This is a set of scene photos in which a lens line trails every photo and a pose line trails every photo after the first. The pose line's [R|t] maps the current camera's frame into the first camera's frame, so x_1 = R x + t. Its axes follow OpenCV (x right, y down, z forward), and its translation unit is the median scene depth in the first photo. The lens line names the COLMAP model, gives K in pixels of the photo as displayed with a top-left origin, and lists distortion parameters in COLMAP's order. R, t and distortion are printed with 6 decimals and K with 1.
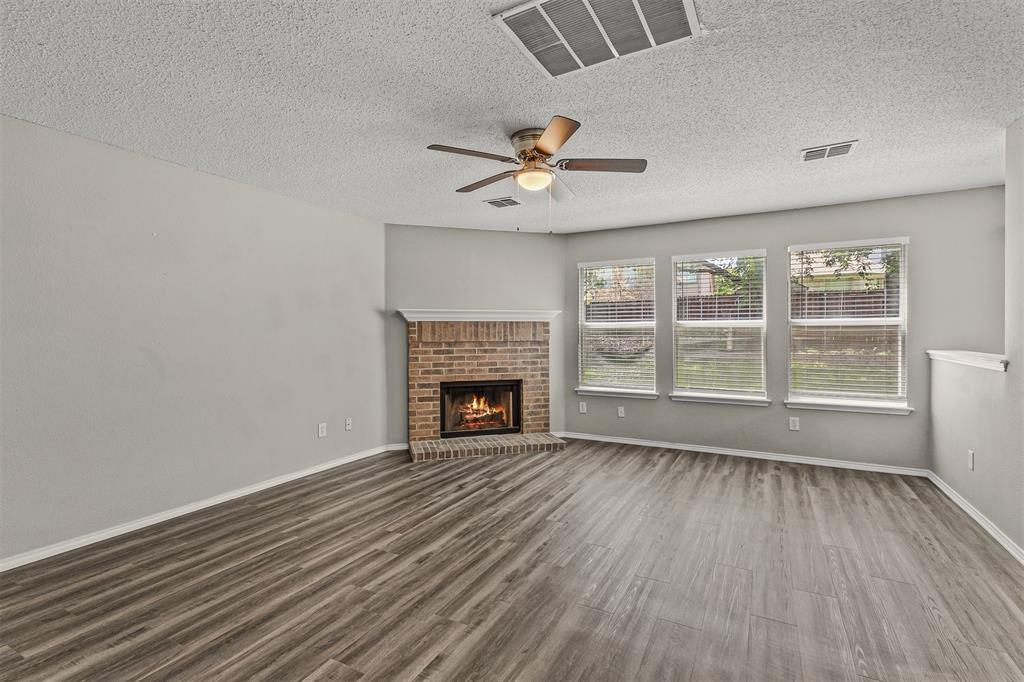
lens RADIAL K [[475.3, 0, 512.7], [0, 475.3, 341.3], [0, 0, 1]] dist [0.001956, -0.001566]
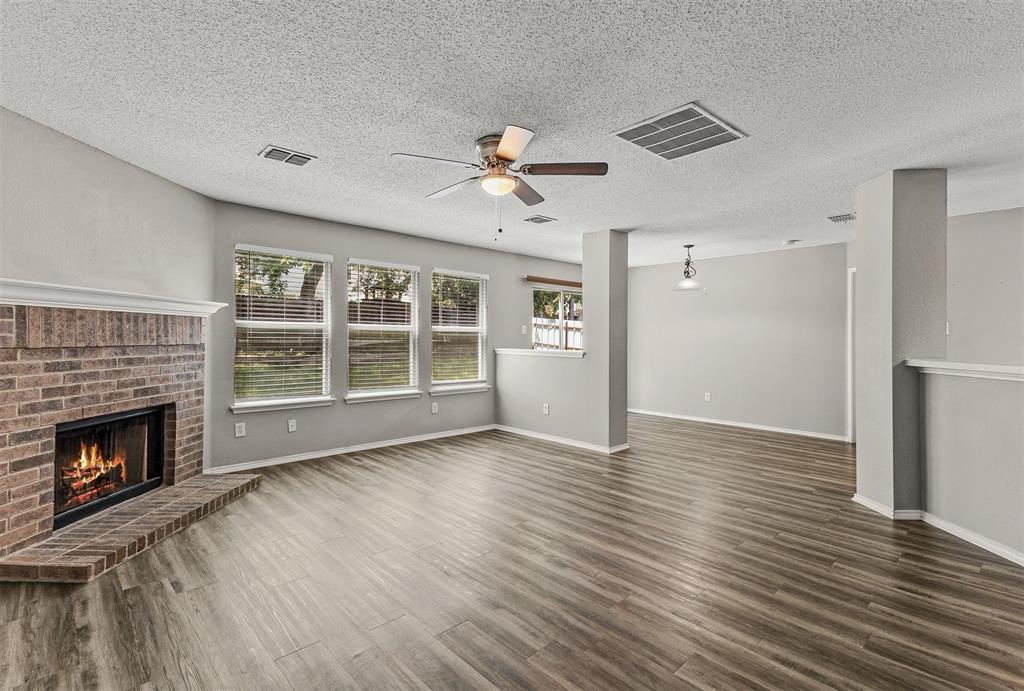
lens RADIAL K [[475.3, 0, 513.9], [0, 475.3, 335.8], [0, 0, 1]] dist [0.001956, -0.001566]
pose [[0.308270, 0.010380, 0.951242, -0.494614], [0.004811, 0.999911, -0.012470, -0.002489], [-0.951287, 0.008420, 0.308192, 0.360242]]
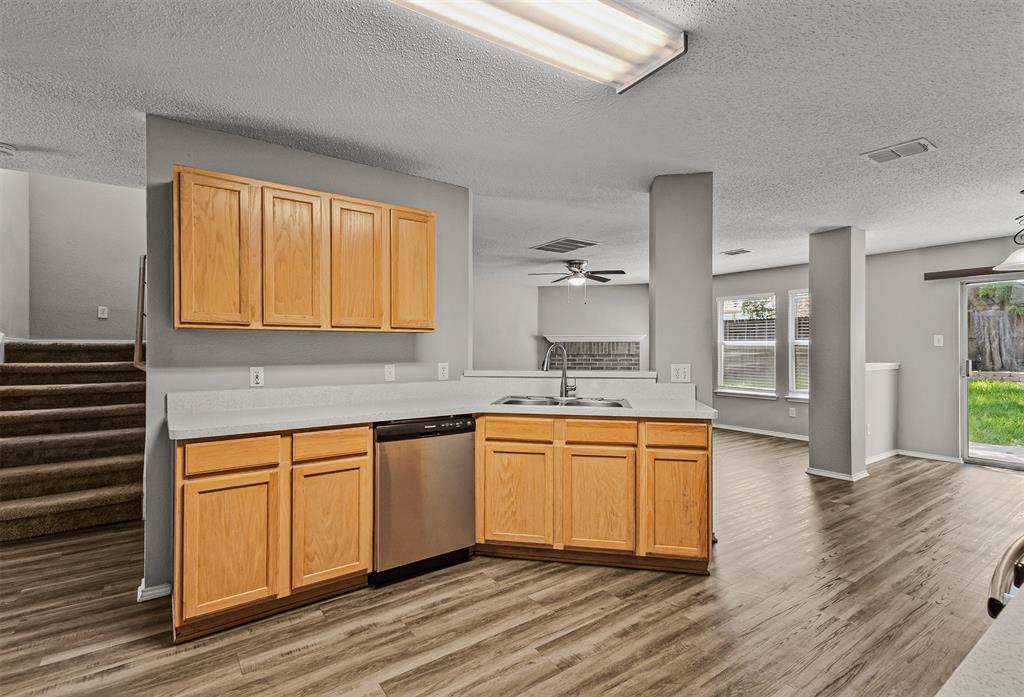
lens RADIAL K [[482.8, 0, 506.3], [0, 482.8, 348.4], [0, 0, 1]] dist [0.012718, 0.000445]
pose [[0.892500, 0.003319, -0.451035, 0.427011], [-0.008174, 0.999928, -0.008816, -0.002282], [0.450973, 0.011555, 0.892463, -0.639329]]
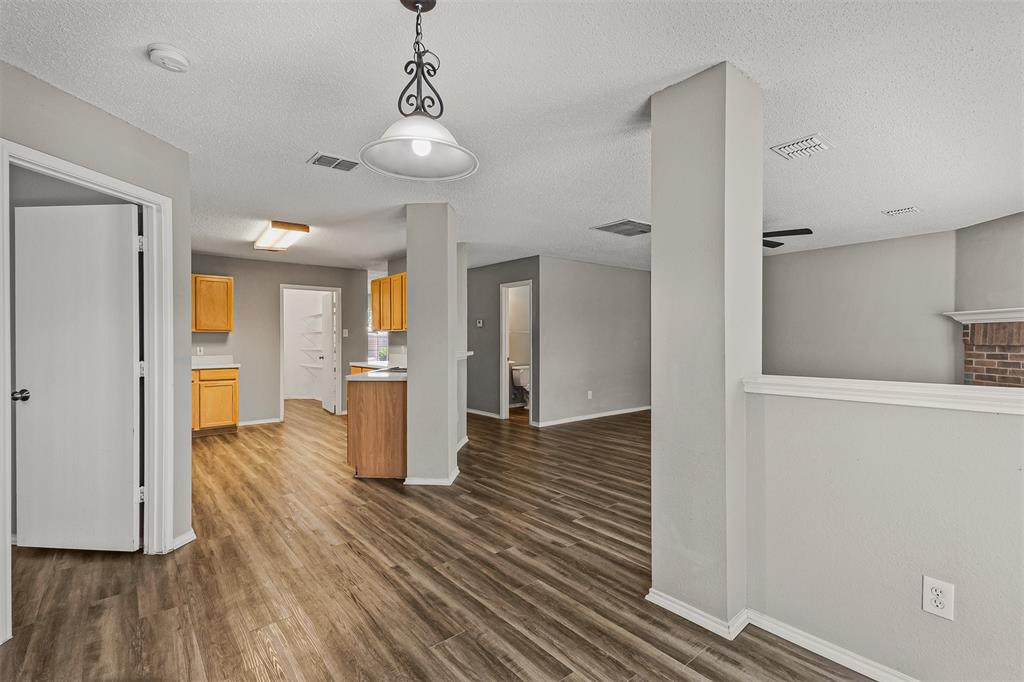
lens RADIAL K [[475.3, 0, 521.2], [0, 475.3, 343.8], [0, 0, 1]] dist [0.001956, -0.001566]
pose [[-0.362367, 0.015904, -0.931900, 1.023261], [-0.003107, 0.999828, 0.018272, -0.015660], [0.932030, 0.009517, -0.362255, 0.484515]]
